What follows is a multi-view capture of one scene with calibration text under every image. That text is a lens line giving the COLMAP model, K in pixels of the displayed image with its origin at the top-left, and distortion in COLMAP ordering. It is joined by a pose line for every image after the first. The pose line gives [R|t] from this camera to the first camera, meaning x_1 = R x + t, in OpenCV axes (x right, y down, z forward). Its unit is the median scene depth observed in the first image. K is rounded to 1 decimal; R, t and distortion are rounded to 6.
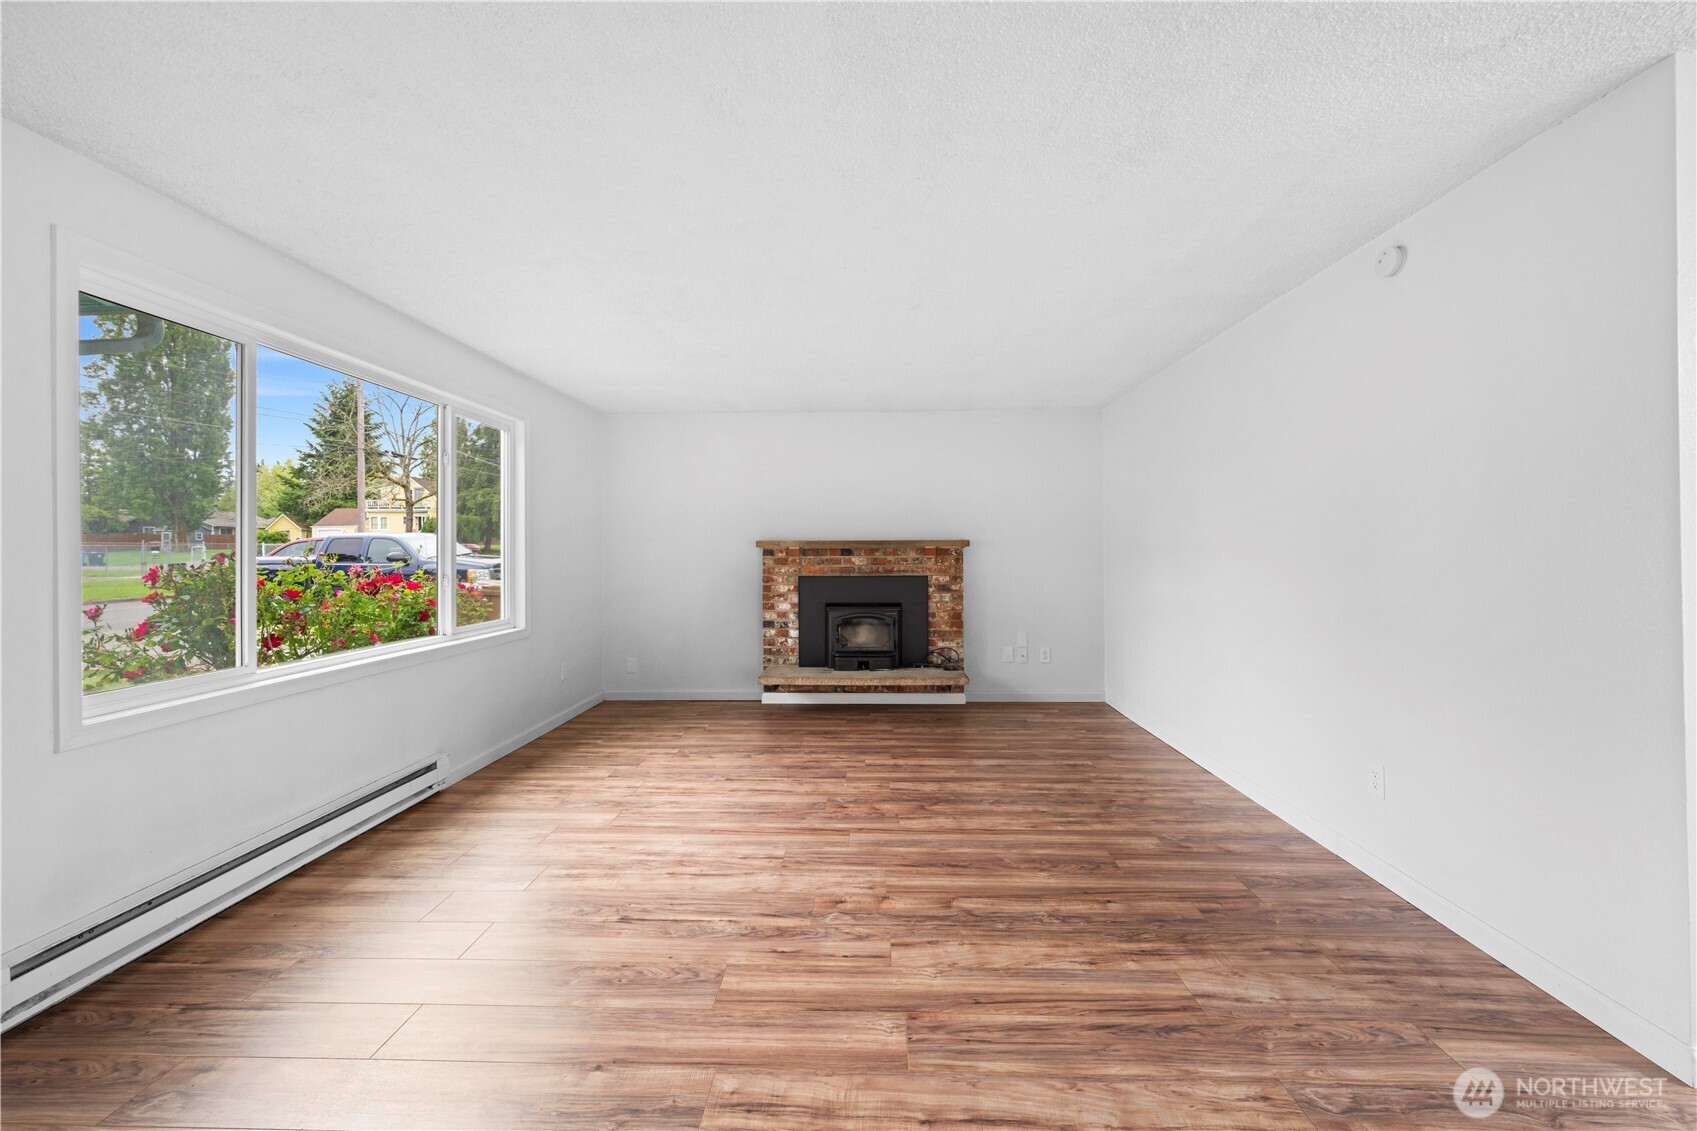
lens RADIAL K [[665.7, 0, 849.5], [0, 665.7, 545.7], [0, 0, 1]] dist [-0.003066, 0.000223]
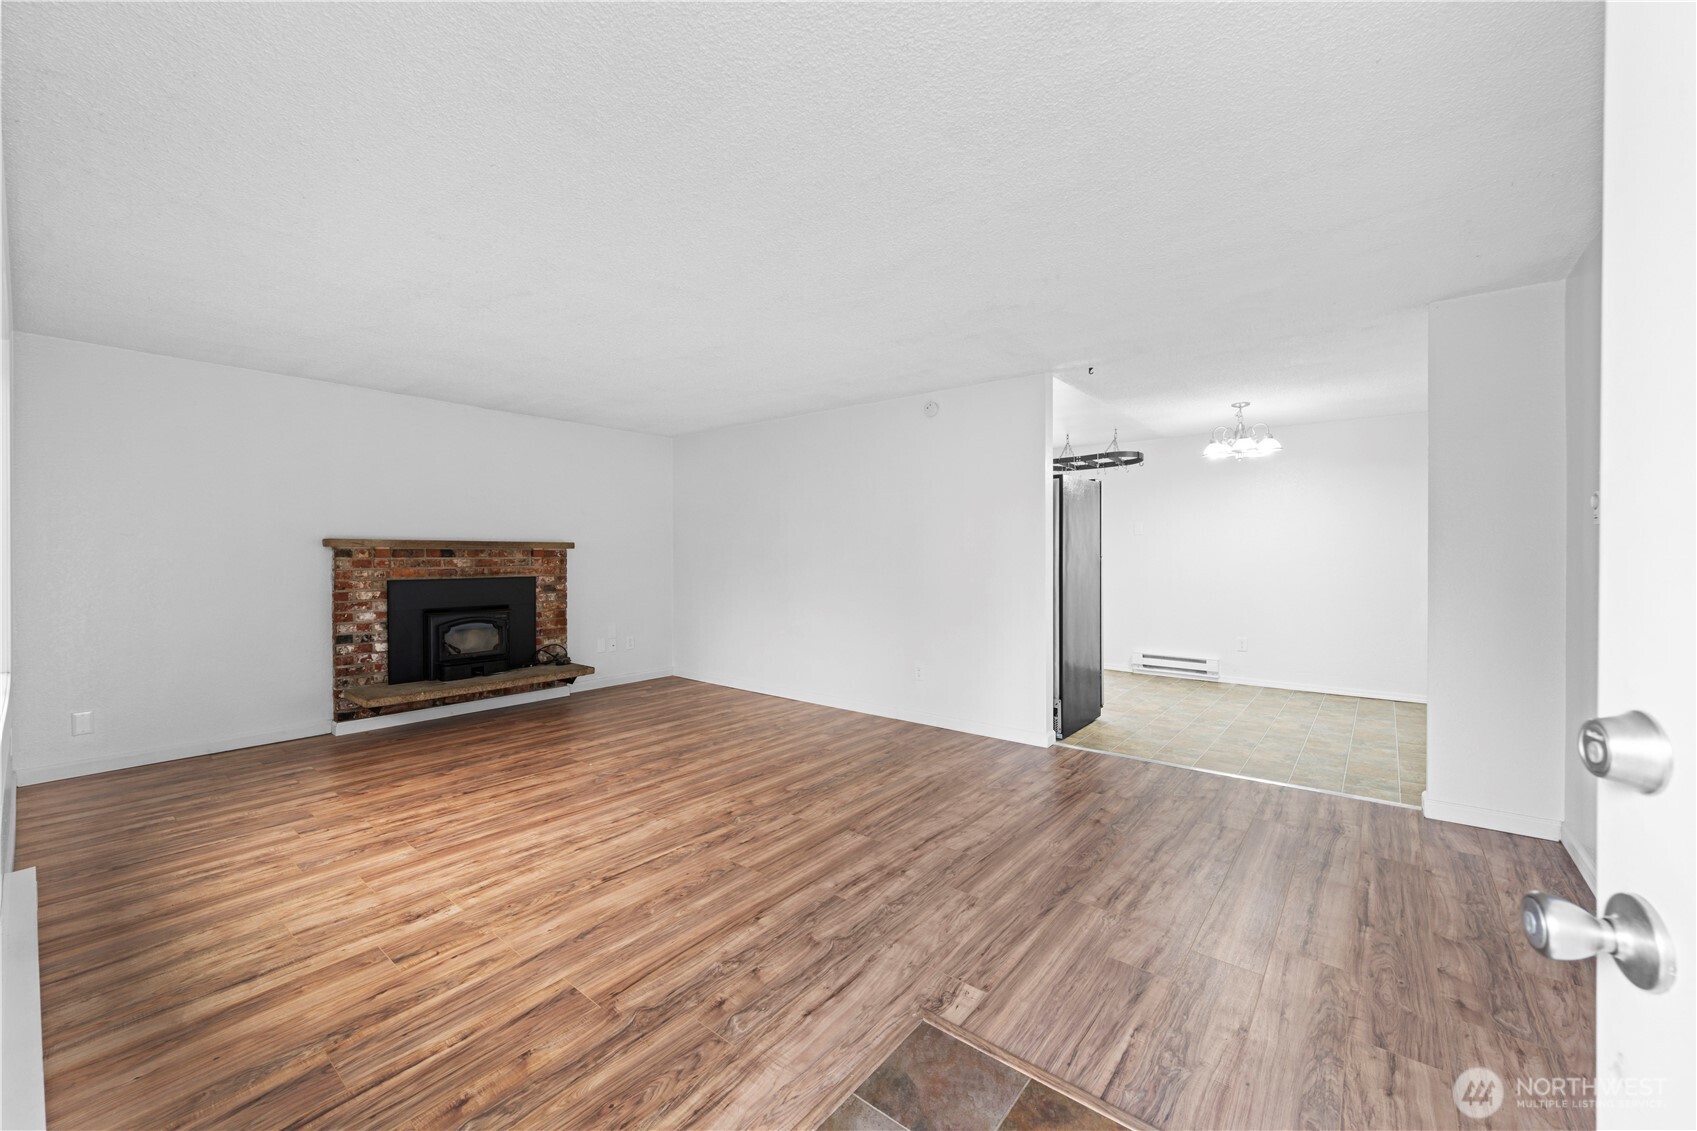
lens RADIAL K [[665.7, 0, 845.3], [0, 665.7, 554.6], [0, 0, 1]] dist [-0.003066, 0.000223]
pose [[0.602988, 0.002417, 0.797747, -0.642080], [-0.010092, 0.999938, 0.004599, 0.002791], [-0.797687, -0.010824, 0.602975, 0.003736]]
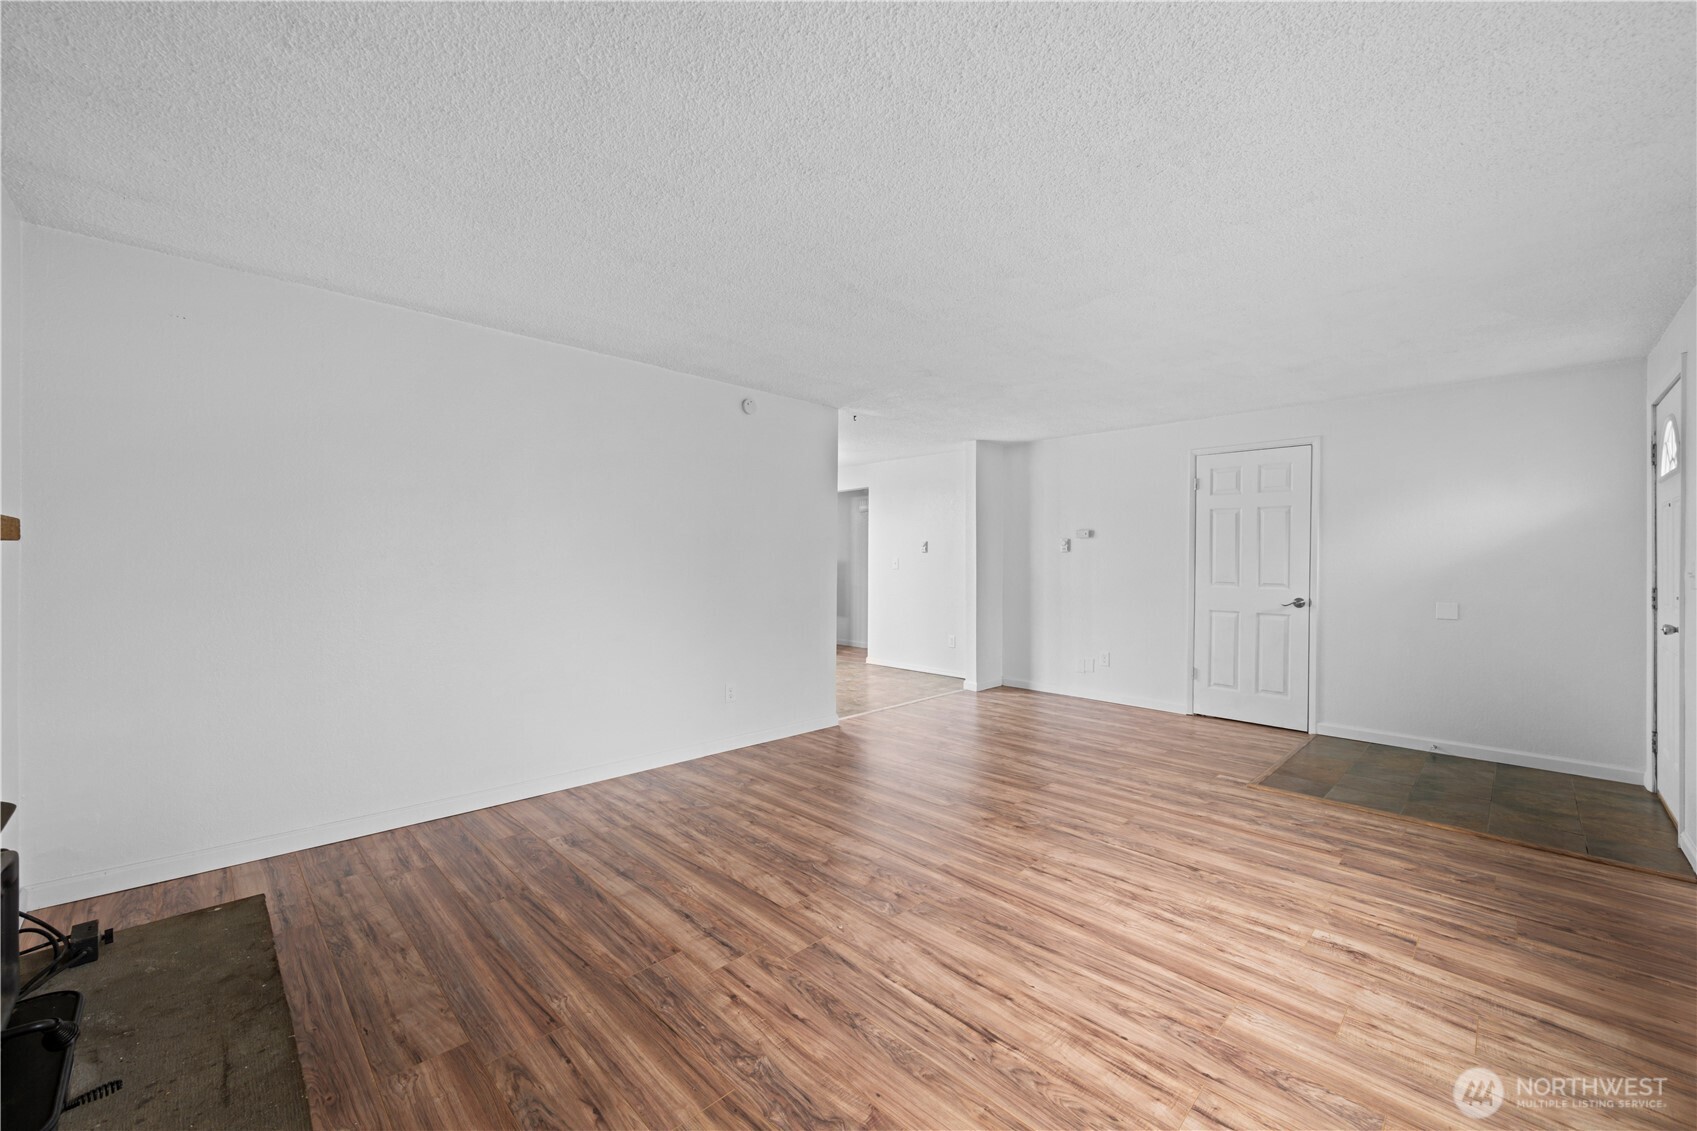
lens RADIAL K [[665.7, 0, 846.2], [0, 665.7, 566.5], [0, 0, 1]] dist [-0.003066, 0.000223]
pose [[-0.726345, -0.003846, 0.687320, -0.454988], [-0.006635, 0.999977, -0.001415, 0.014362], [-0.687299, -0.005588, -0.726353, 1.487802]]
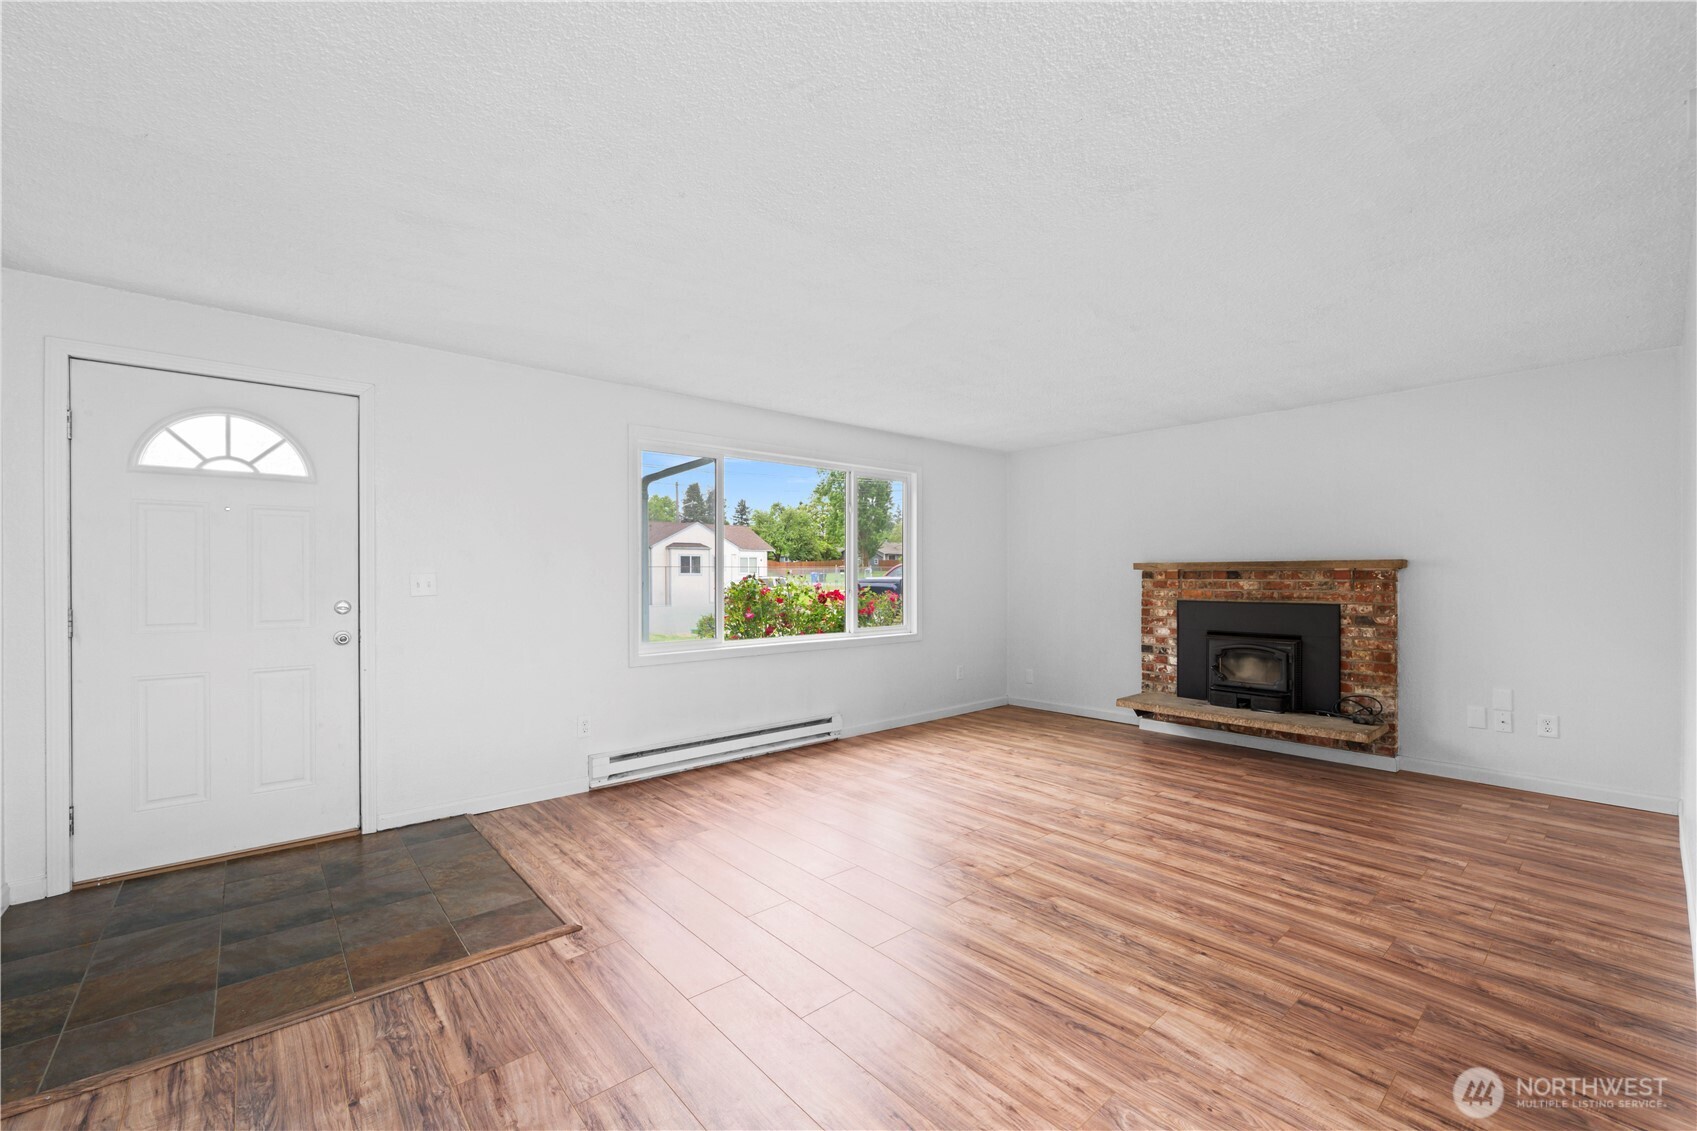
lens RADIAL K [[695.0, 0, 853.7], [0, 695.0, 576.4], [0, 0, 1]] dist [-0.003028, -0.000576]
pose [[0.683502, 0.003666, -0.729940, 0.513721], [0.006693, 0.999914, 0.011289, -0.003488], [0.729918, -0.012602, 0.683418, -0.007133]]
